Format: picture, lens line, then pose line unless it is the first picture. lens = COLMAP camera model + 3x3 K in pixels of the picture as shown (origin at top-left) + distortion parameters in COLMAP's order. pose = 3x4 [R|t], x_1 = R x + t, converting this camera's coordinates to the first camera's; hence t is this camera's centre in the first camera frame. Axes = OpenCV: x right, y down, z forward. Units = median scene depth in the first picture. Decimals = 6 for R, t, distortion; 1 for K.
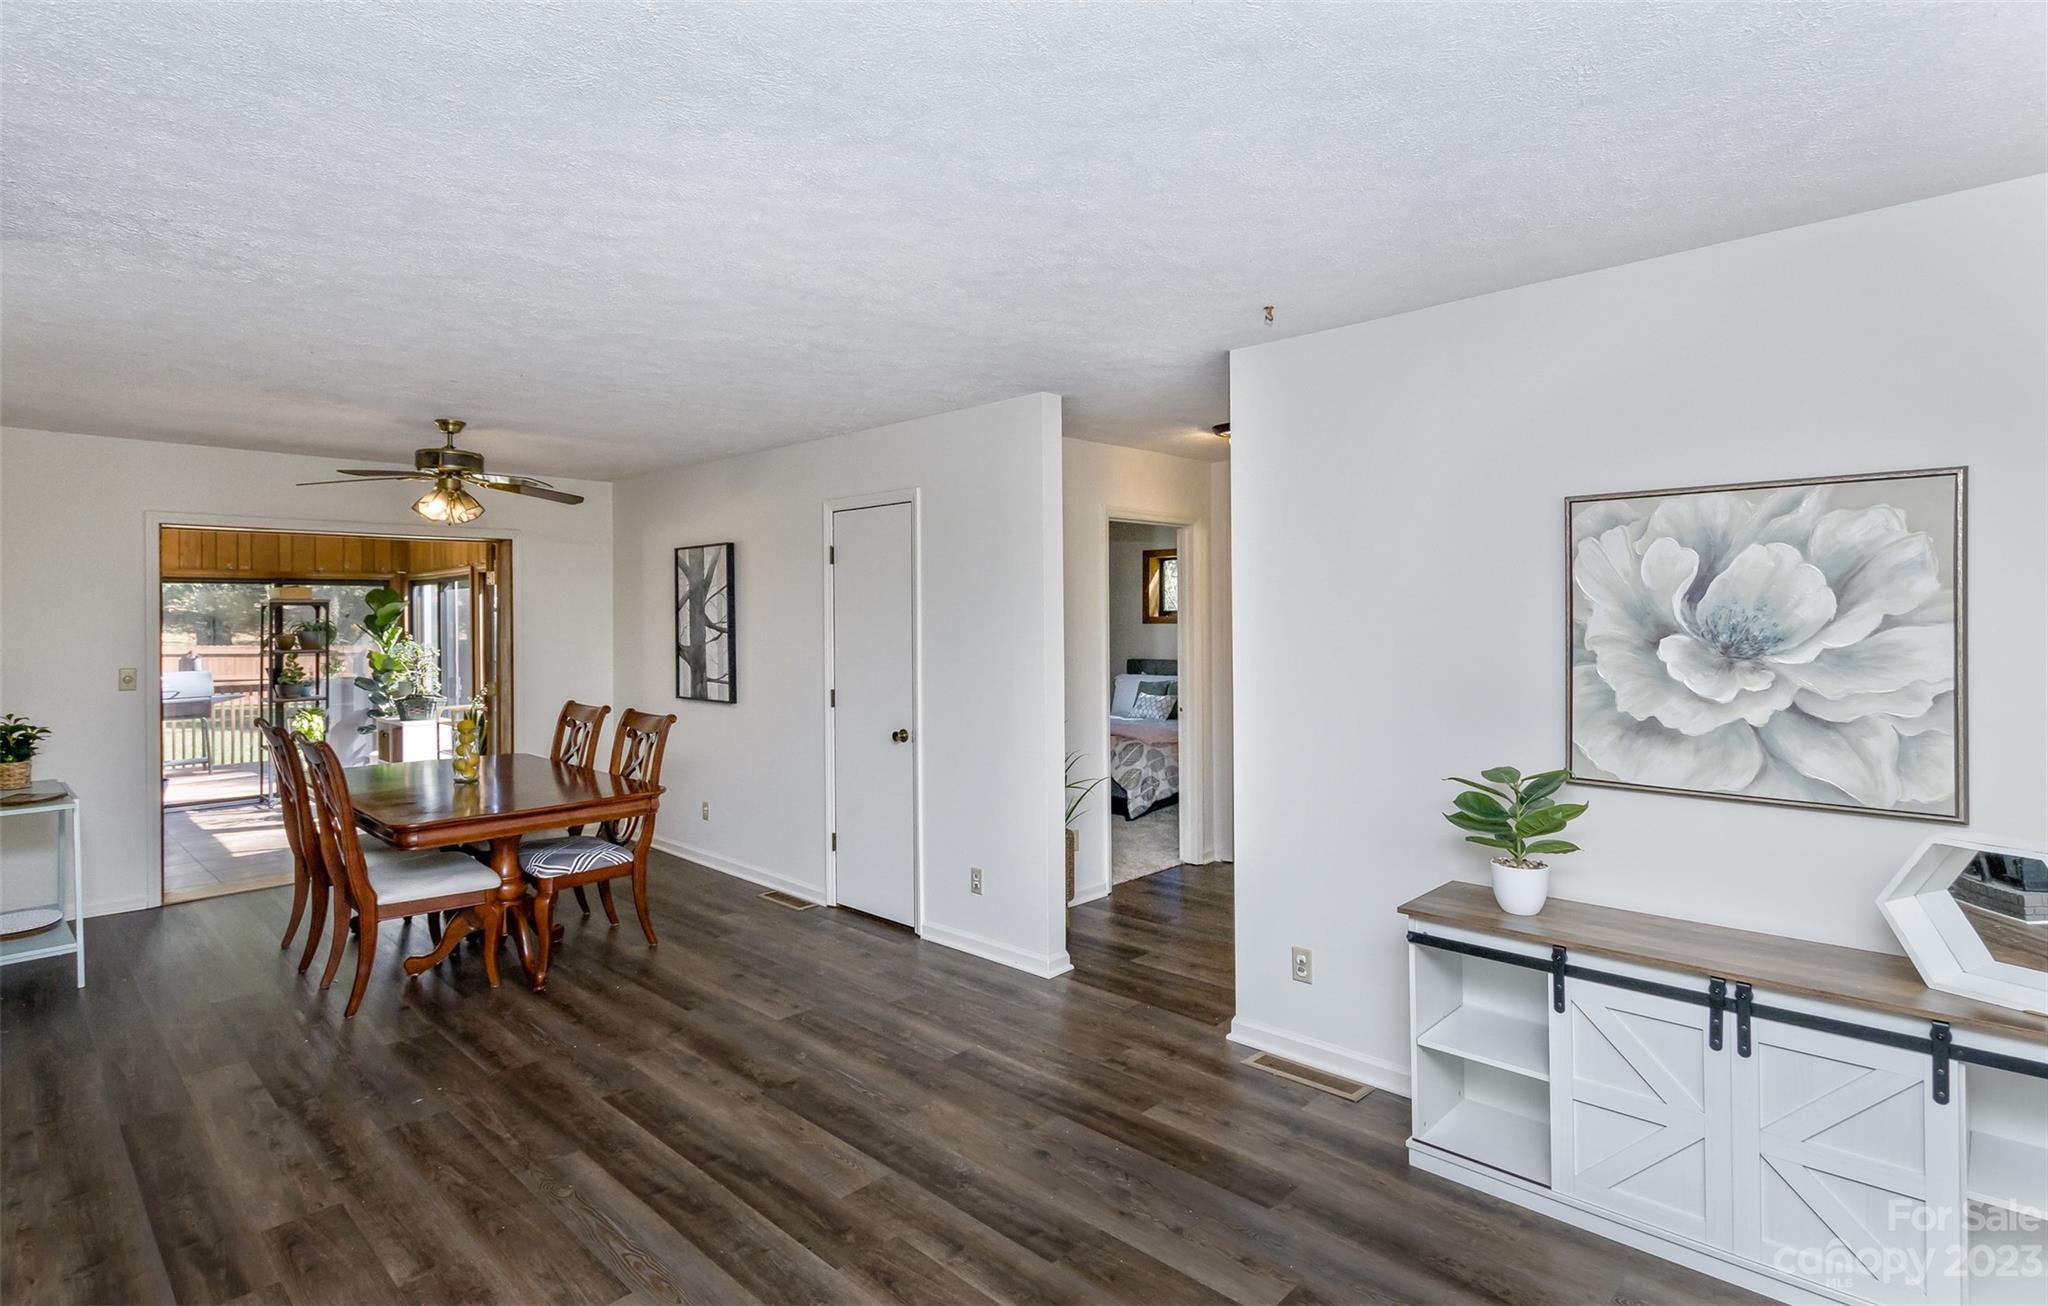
lens RADIAL K [[990.1, 0, 960.7], [0, 990.1, 615.2], [0, 0, 1]] dist [0.003245, -0.000426]
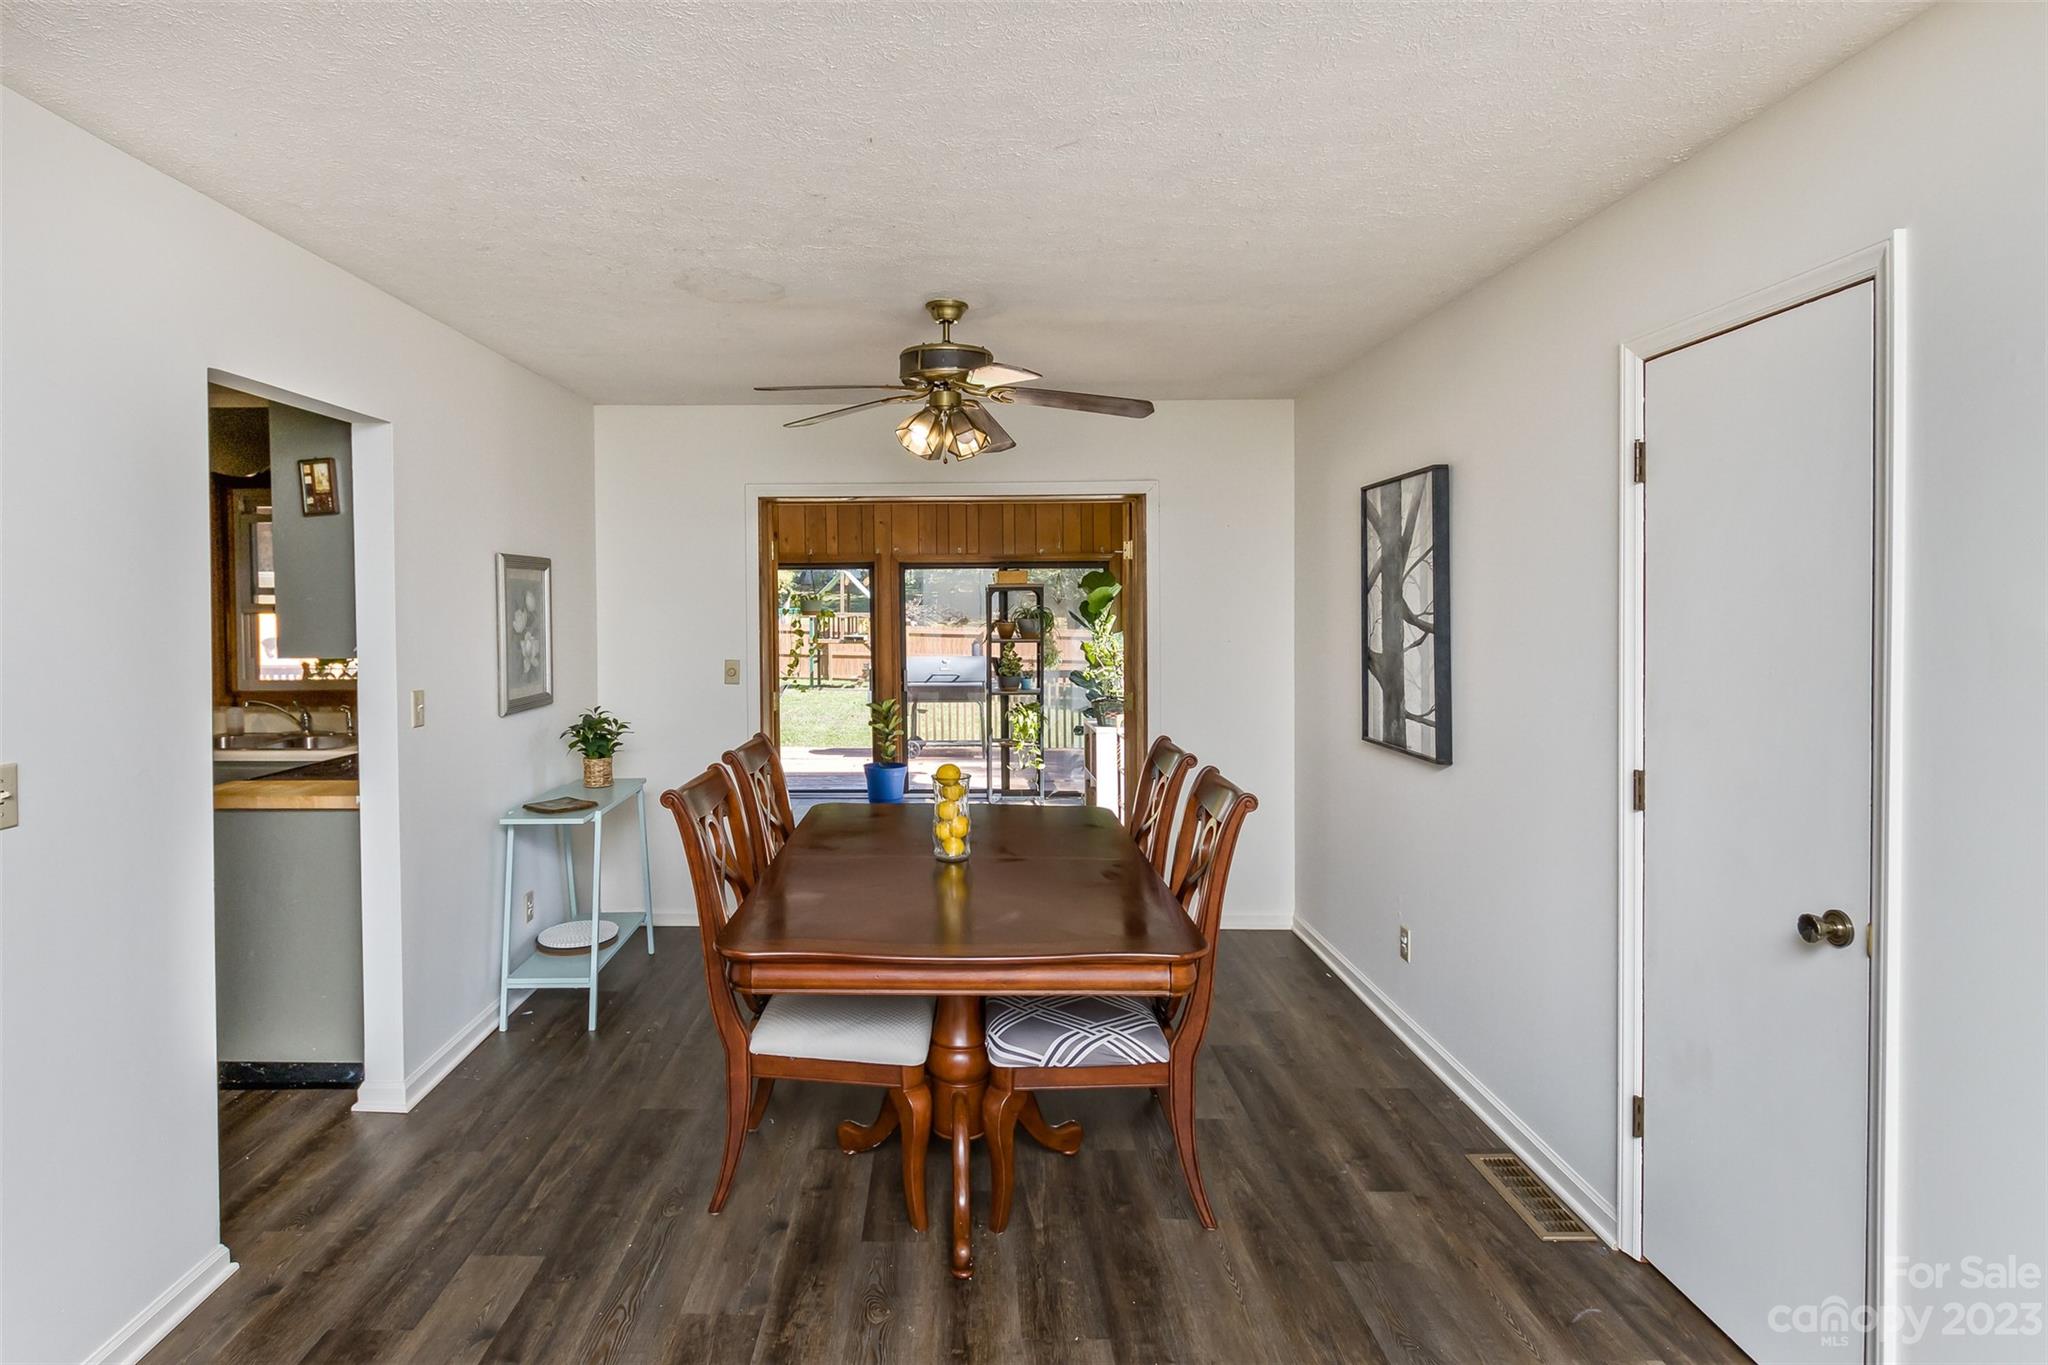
lens RADIAL K [[1050.8, 0, 937.6], [0, 1050.8, 628.1], [0, 0, 1]] dist [-0.037289, 0.001114]
pose [[0.698413, 0.016497, -0.715505, -0.018070], [0.001830, 0.999690, 0.024836, 0.000405], [0.715693, -0.018655, 0.698166, 0.398457]]
